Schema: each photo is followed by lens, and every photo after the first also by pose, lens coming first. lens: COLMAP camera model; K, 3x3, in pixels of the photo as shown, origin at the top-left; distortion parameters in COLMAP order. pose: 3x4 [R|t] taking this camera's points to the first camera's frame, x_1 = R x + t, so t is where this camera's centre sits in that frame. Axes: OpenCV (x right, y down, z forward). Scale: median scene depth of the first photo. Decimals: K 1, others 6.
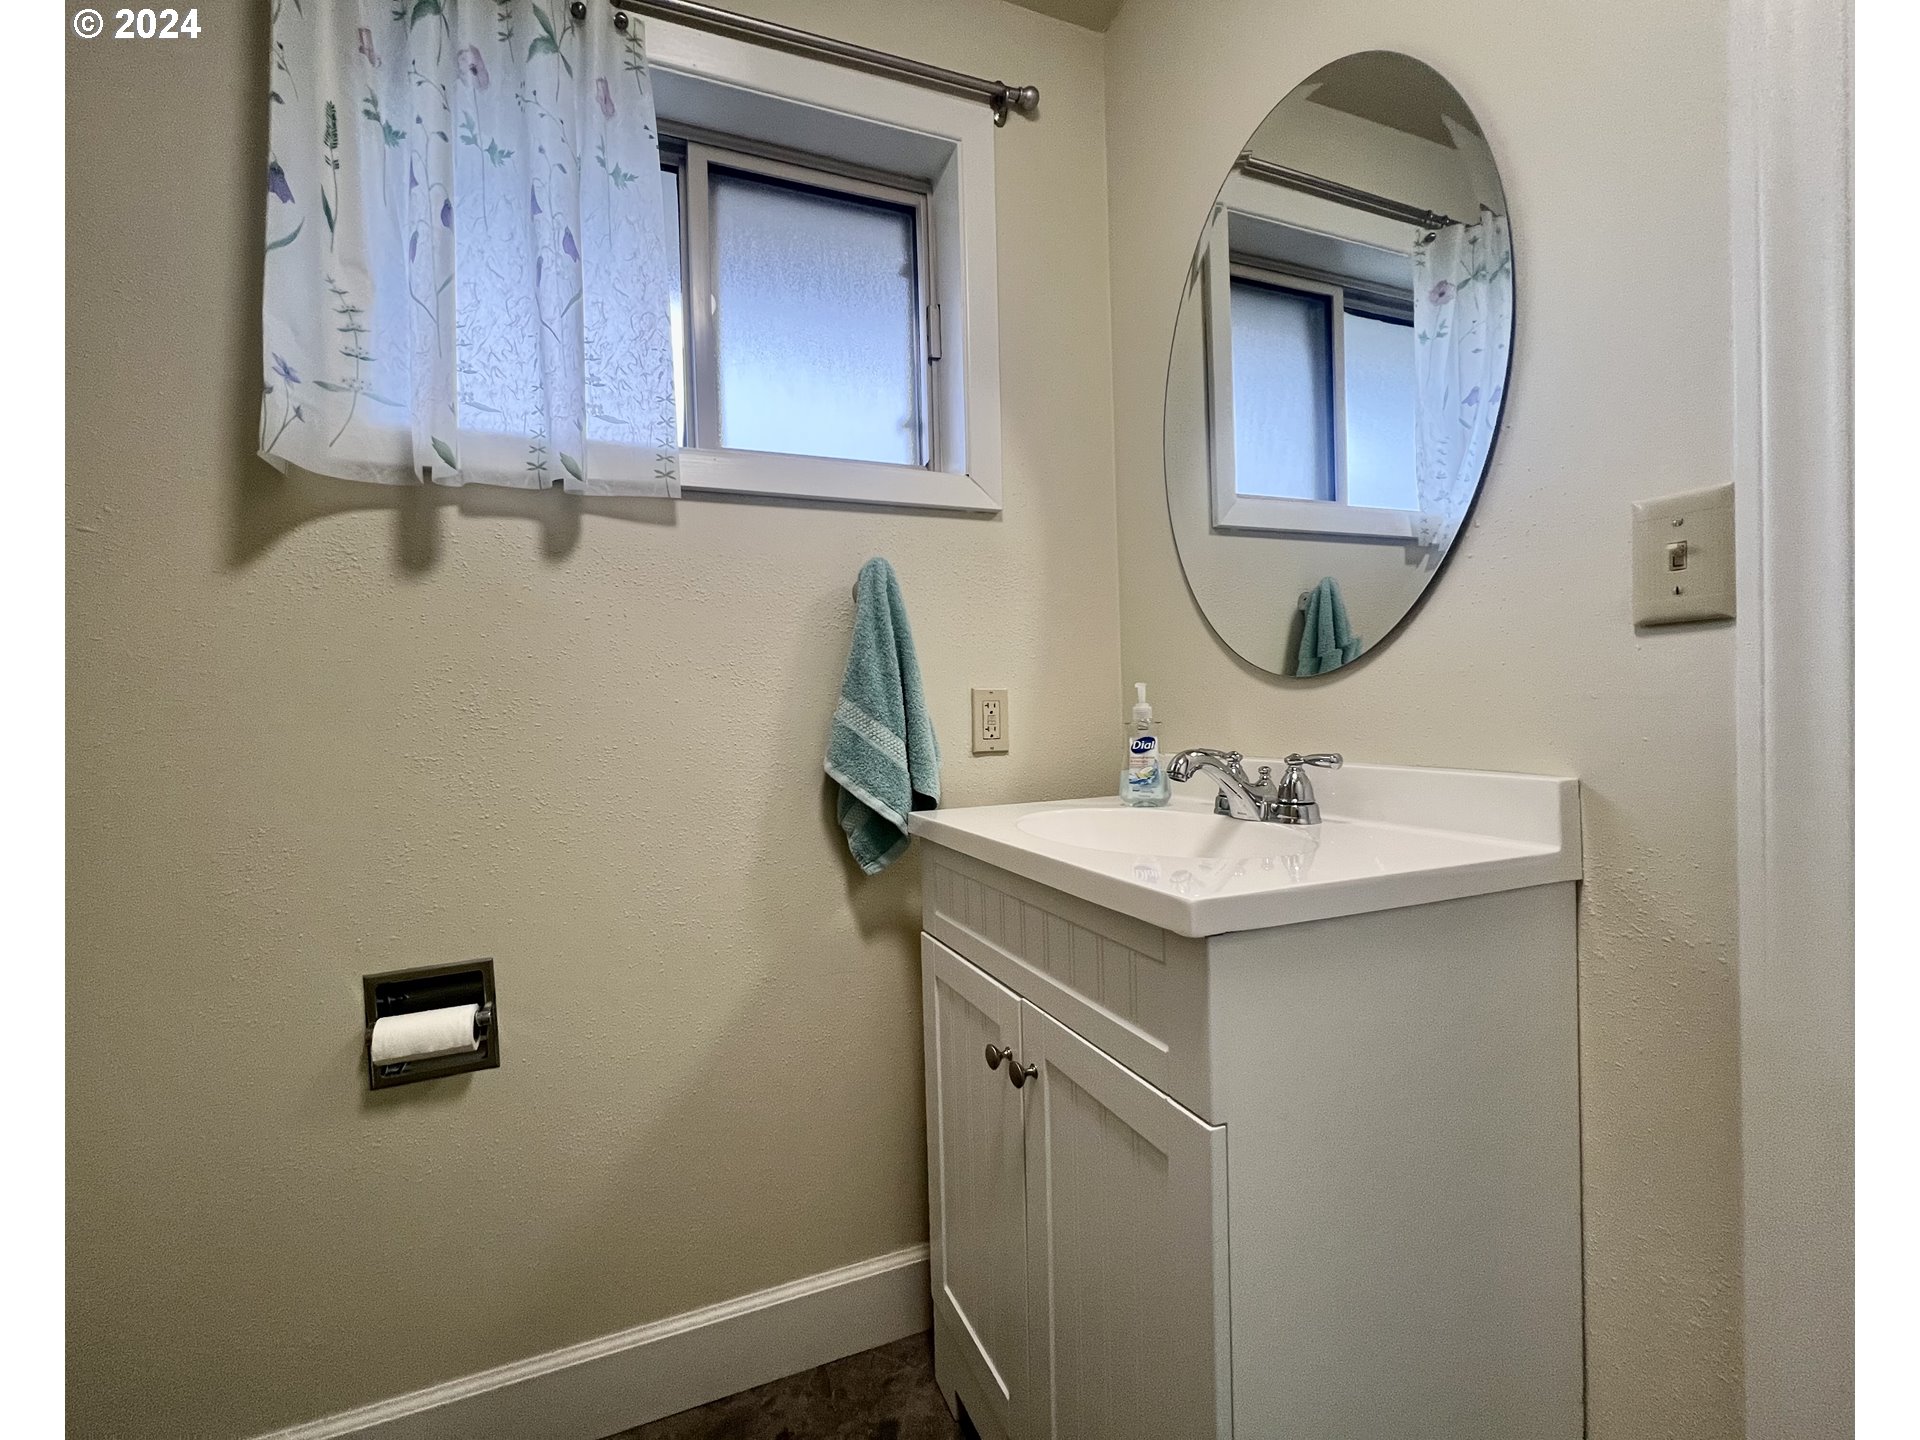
lens RADIAL K [[767.4, 0, 955.0], [0, 767.4, 706.9], [0, 0, 1]] dist [-0.000422, -0.000010]
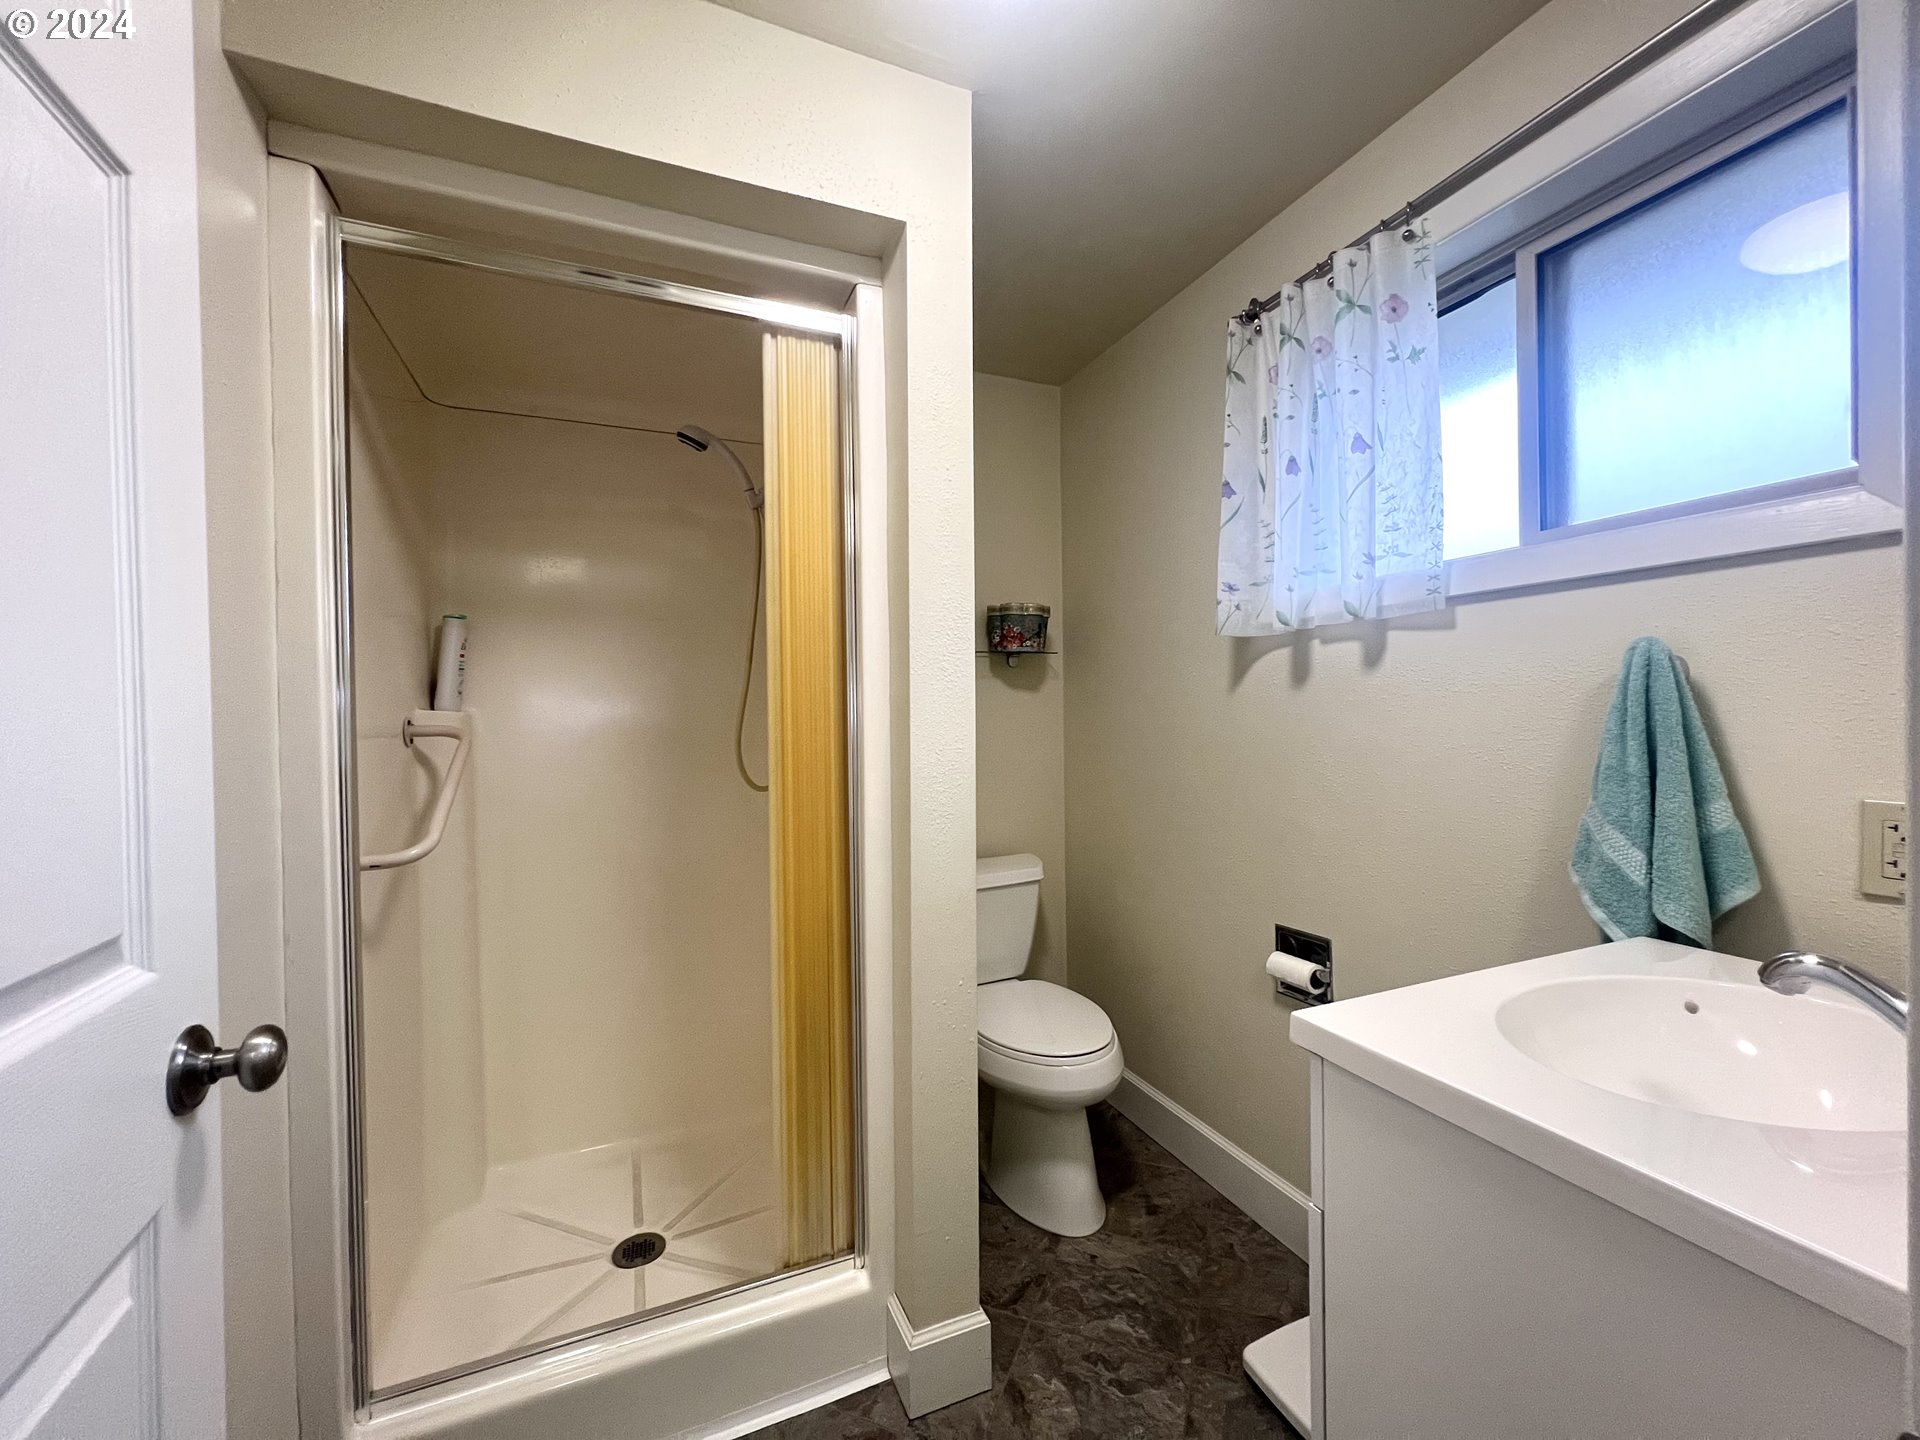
lens RADIAL K [[767.4, 0, 957.2], [0, 767.4, 721.0], [0, 0, 1]] dist [-0.000422, -0.000010]
pose [[0.041741, 0.033028, -0.998582, 0.866022], [0.002433, 0.999447, 0.033158, -0.153288], [0.999125, -0.003814, 0.041638, 0.221036]]
